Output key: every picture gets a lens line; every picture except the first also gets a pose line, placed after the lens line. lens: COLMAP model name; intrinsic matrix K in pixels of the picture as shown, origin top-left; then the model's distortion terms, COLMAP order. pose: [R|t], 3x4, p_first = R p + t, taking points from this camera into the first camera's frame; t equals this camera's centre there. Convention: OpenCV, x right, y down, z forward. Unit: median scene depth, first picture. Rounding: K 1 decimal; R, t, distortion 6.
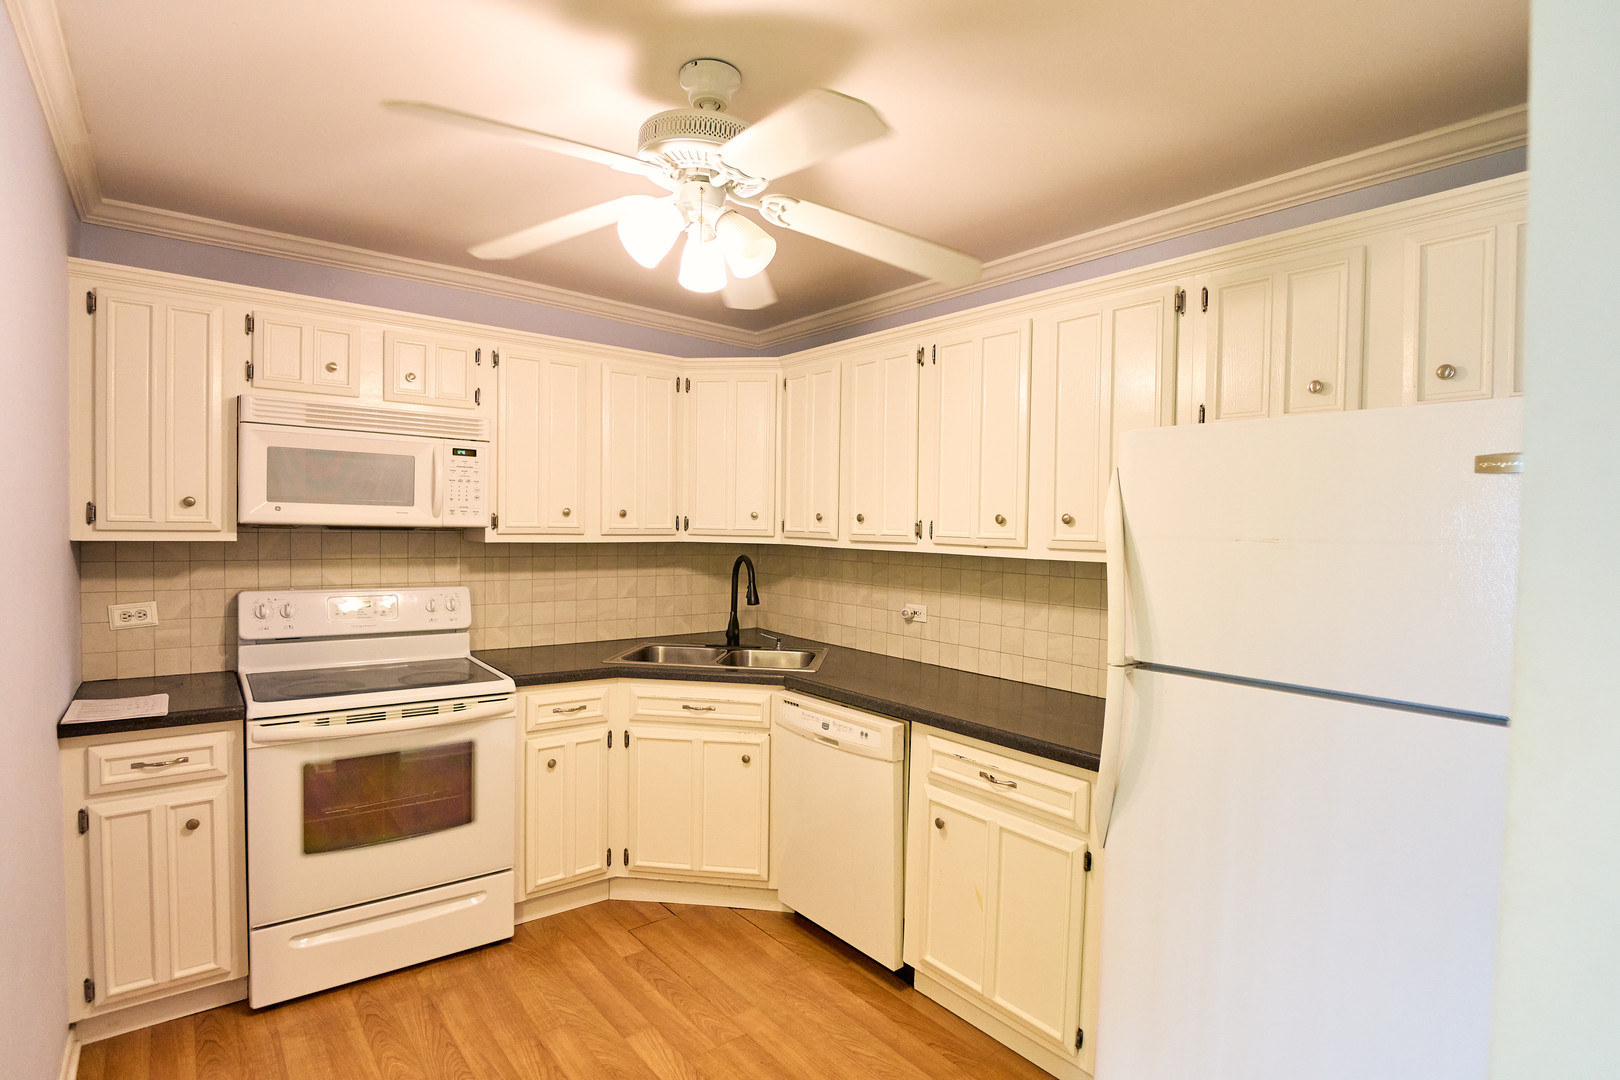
lens RADIAL K [[787.1, 0, 810.6], [0, 787.1, 542.3], [0, 0, 1]] dist [-0.026934, -0.002453]
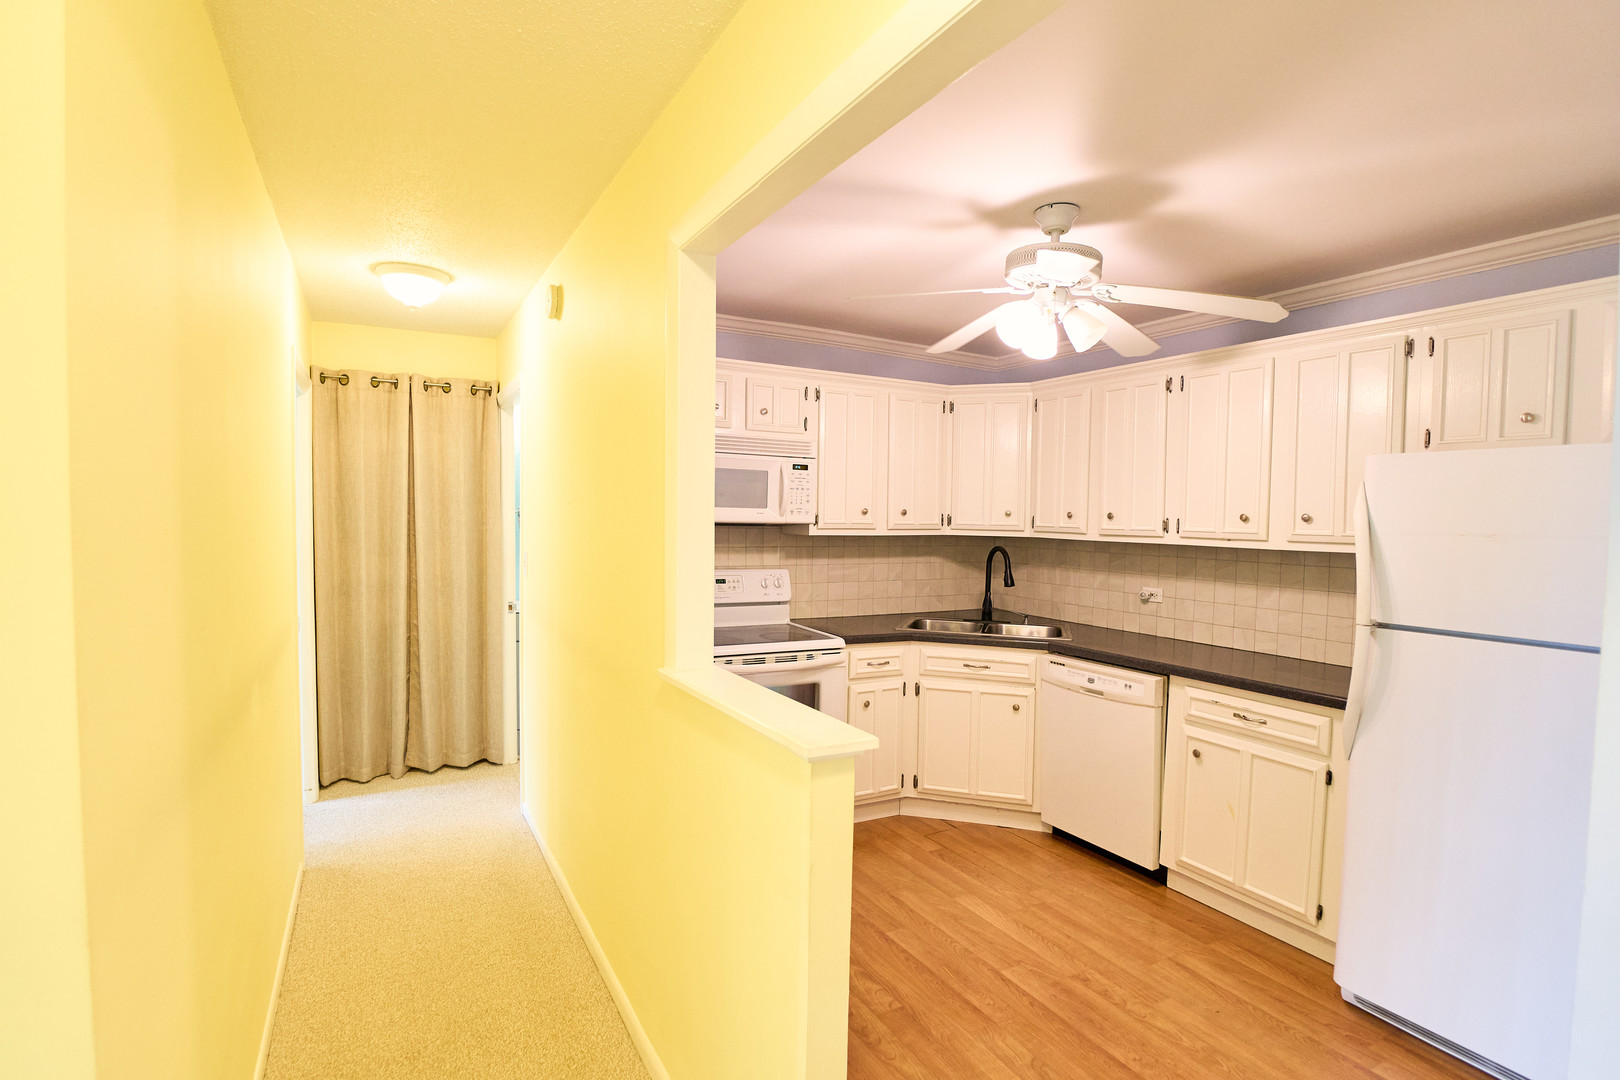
lens RADIAL K [[787.1, 0, 806.3], [0, 787.1, 546.5], [0, 0, 1]] dist [-0.026934, -0.002453]
pose [[0.983382, 0.004671, -0.181489, -0.197794], [-0.002000, 0.999887, 0.014899, -0.000622], [0.181538, -0.014288, 0.983280, -0.315592]]
